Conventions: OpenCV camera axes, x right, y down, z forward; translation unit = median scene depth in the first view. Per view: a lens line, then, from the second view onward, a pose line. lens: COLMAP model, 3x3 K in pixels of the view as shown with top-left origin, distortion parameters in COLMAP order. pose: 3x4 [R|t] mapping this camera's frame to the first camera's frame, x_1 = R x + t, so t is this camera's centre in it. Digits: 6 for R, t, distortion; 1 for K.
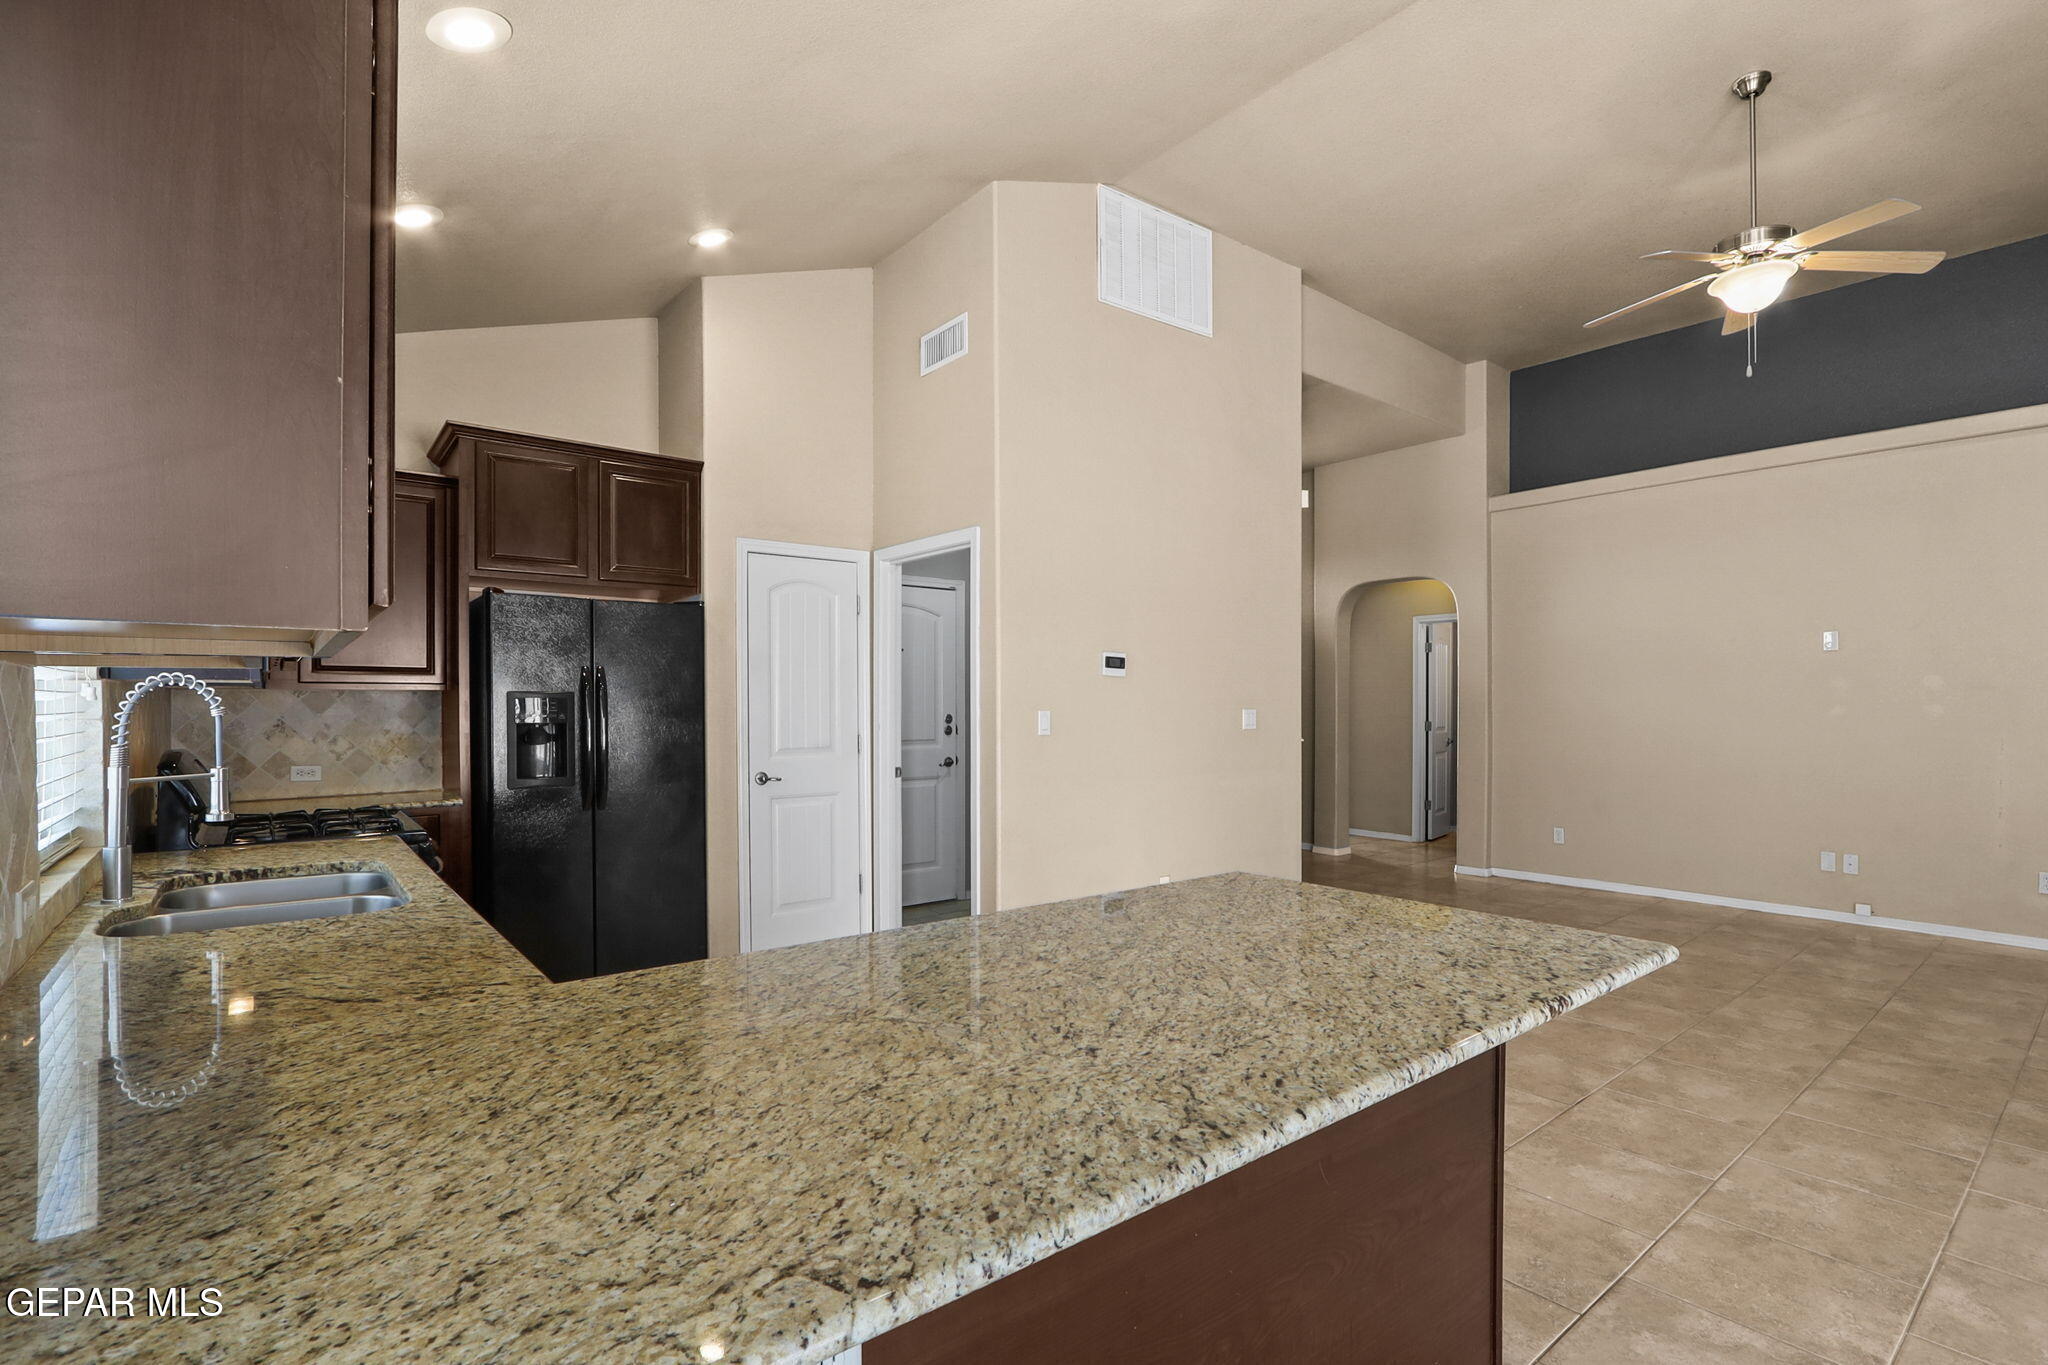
lens RADIAL K [[956.4, 0, 1018.9], [0, 956.4, 702.8], [0, 0, 1]] dist [-0.016273, 0.000944]
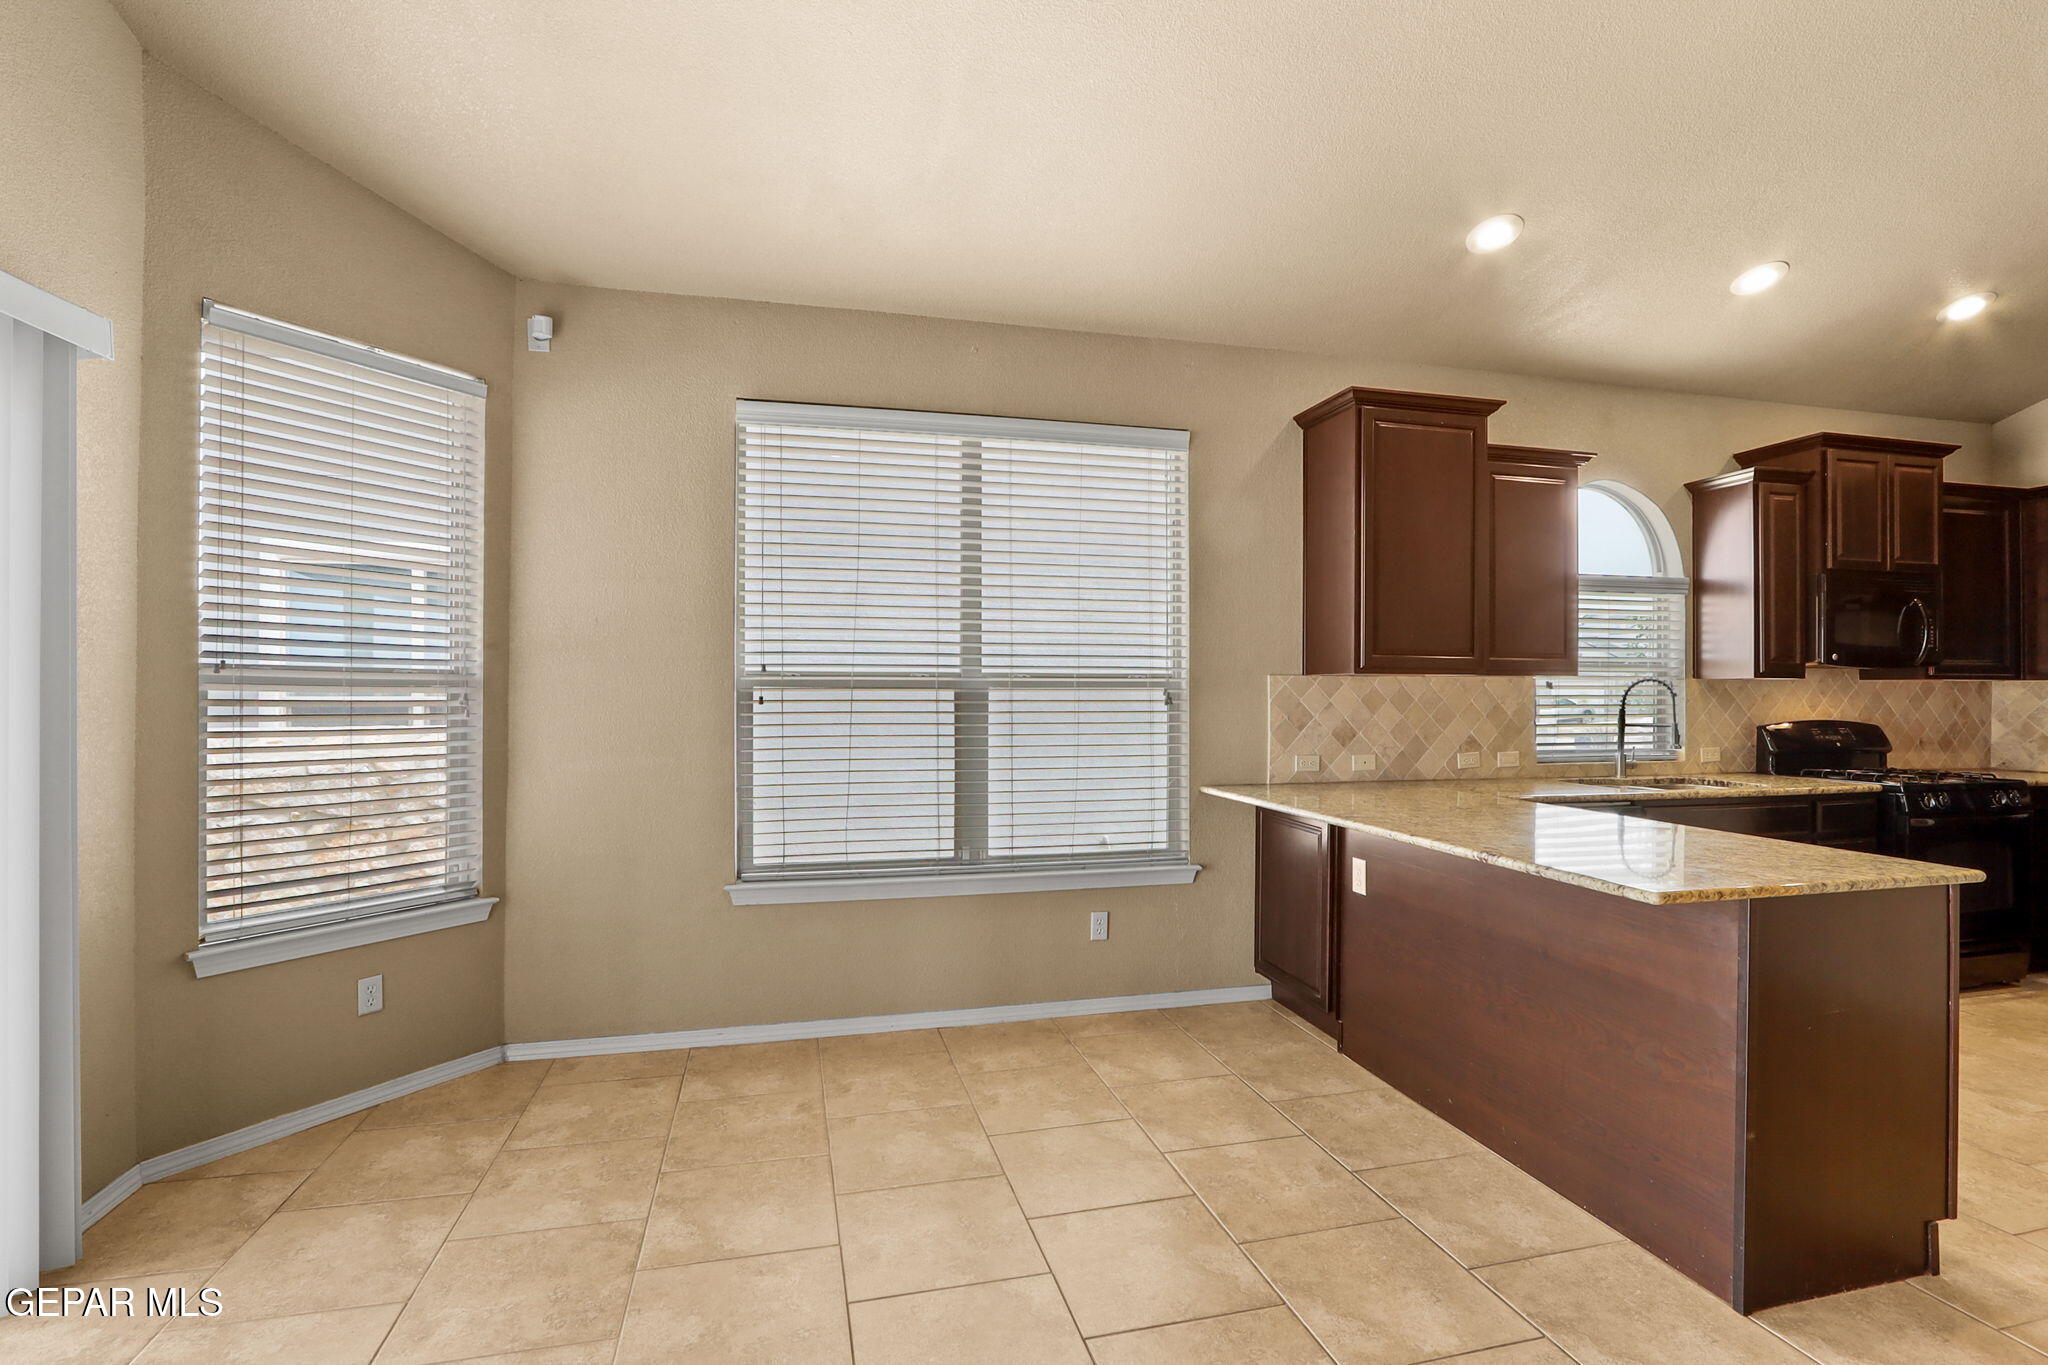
lens RADIAL K [[951.4, 0, 1019.4], [0, 951.4, 690.7], [0, 0, 1]] dist [-0.018410, 0.001708]
pose [[-0.420155, -0.000865, -0.907452, 0.834145], [-0.001692, 0.999999, -0.000170, 0.001301], [0.907451, 0.001464, -0.420156, 0.305699]]
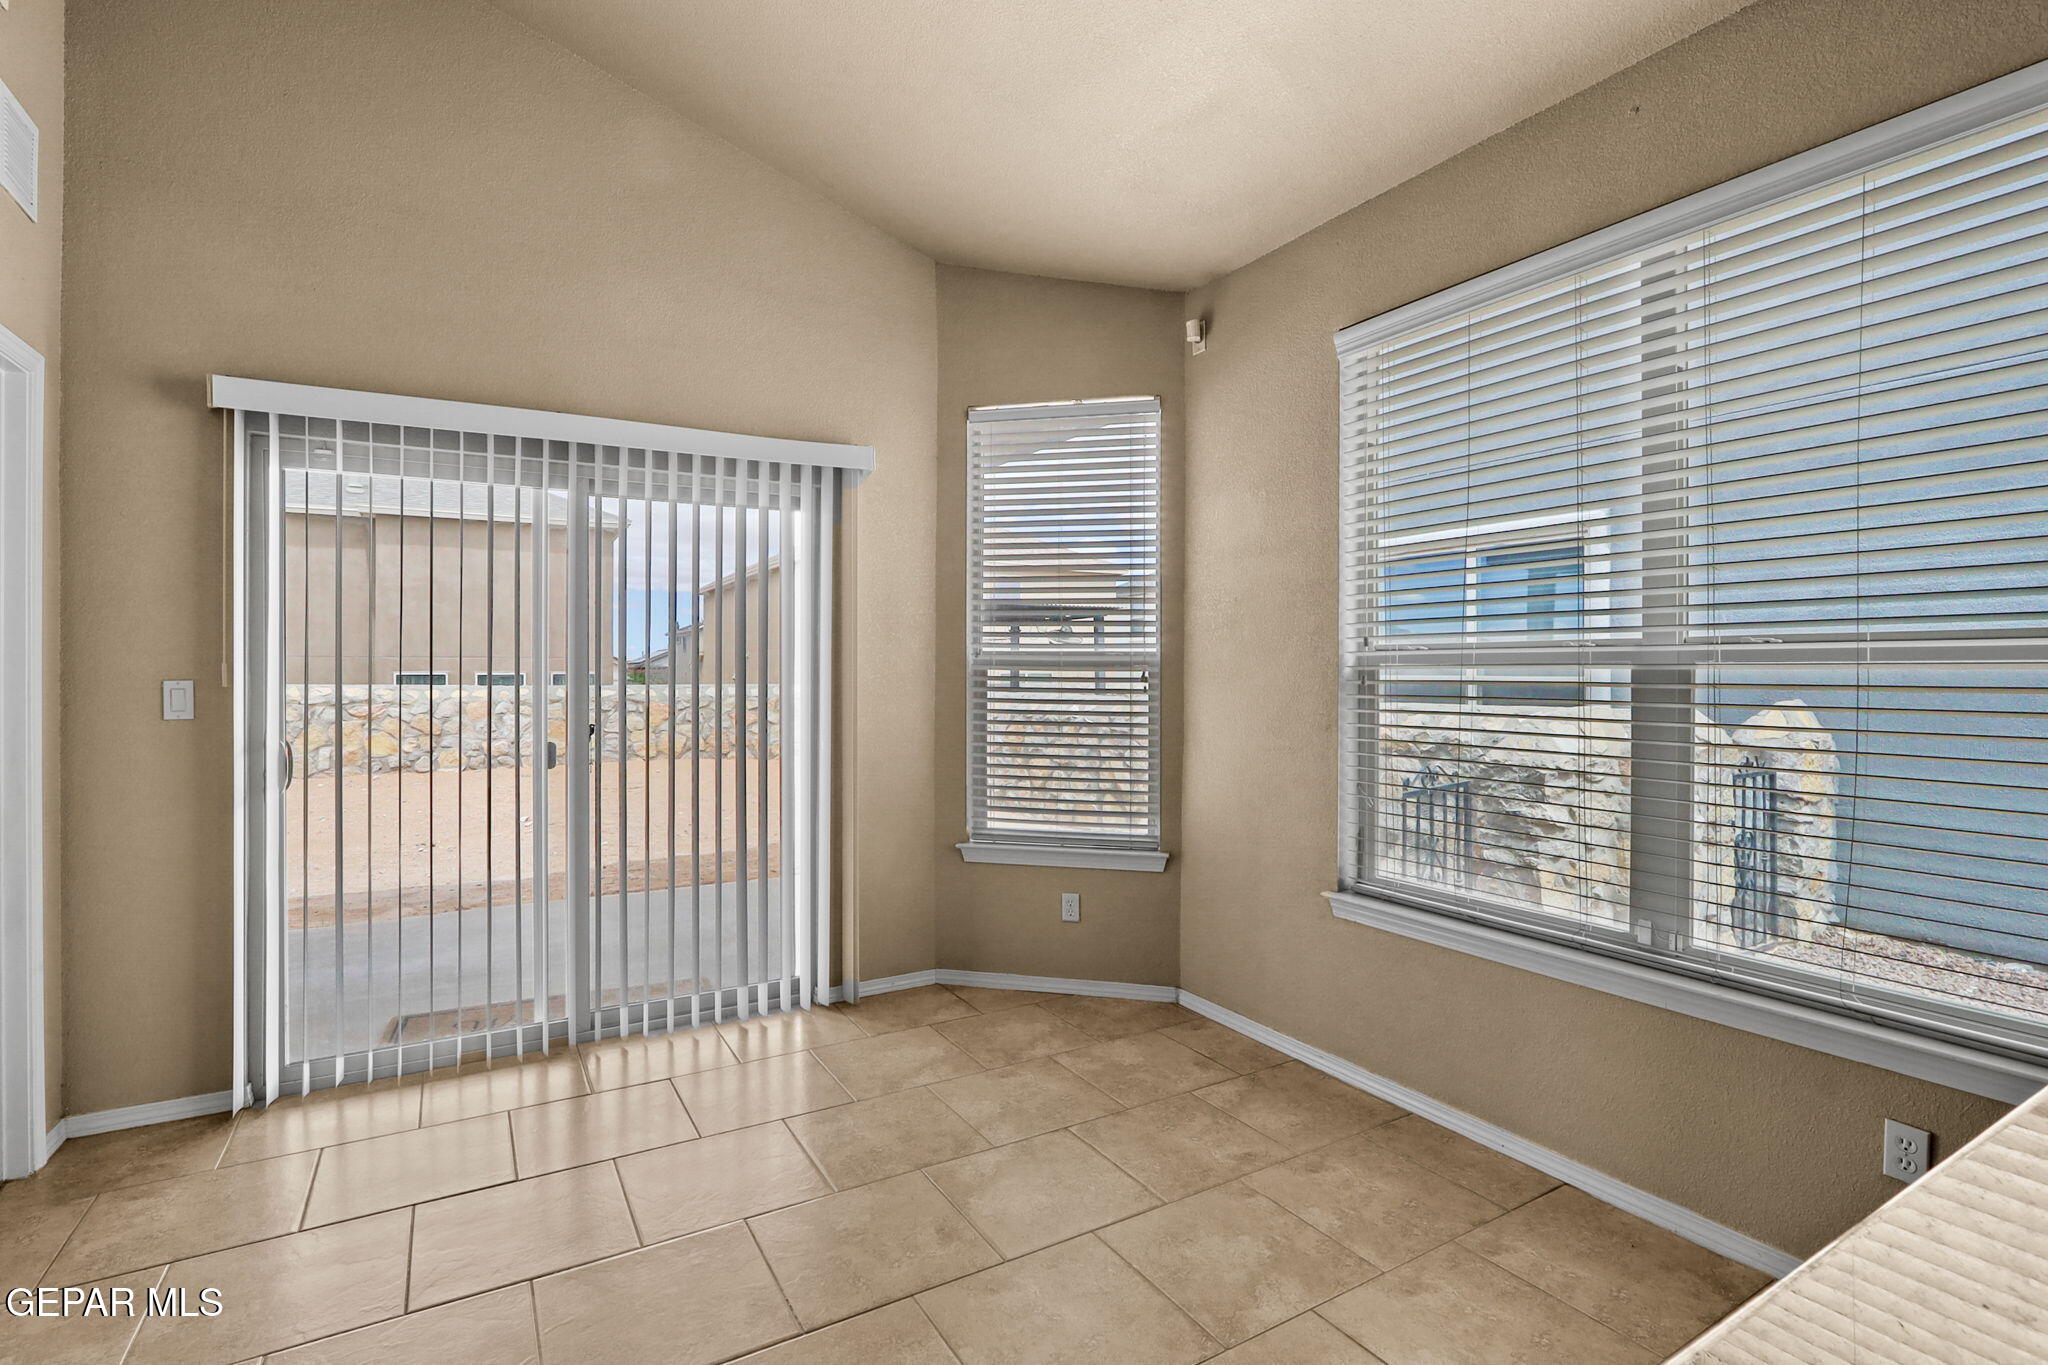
lens RADIAL K [[958.7, 0, 1019.7], [0, 958.7, 677.5], [0, 0, 1]] dist [-0.014230, -0.000034]
pose [[-0.989046, -0.000401, 0.147607, 0.285296], [0.000563, 0.999979, 0.006490, 0.003424], [-0.147607, 0.006502, -0.989025, 0.492860]]
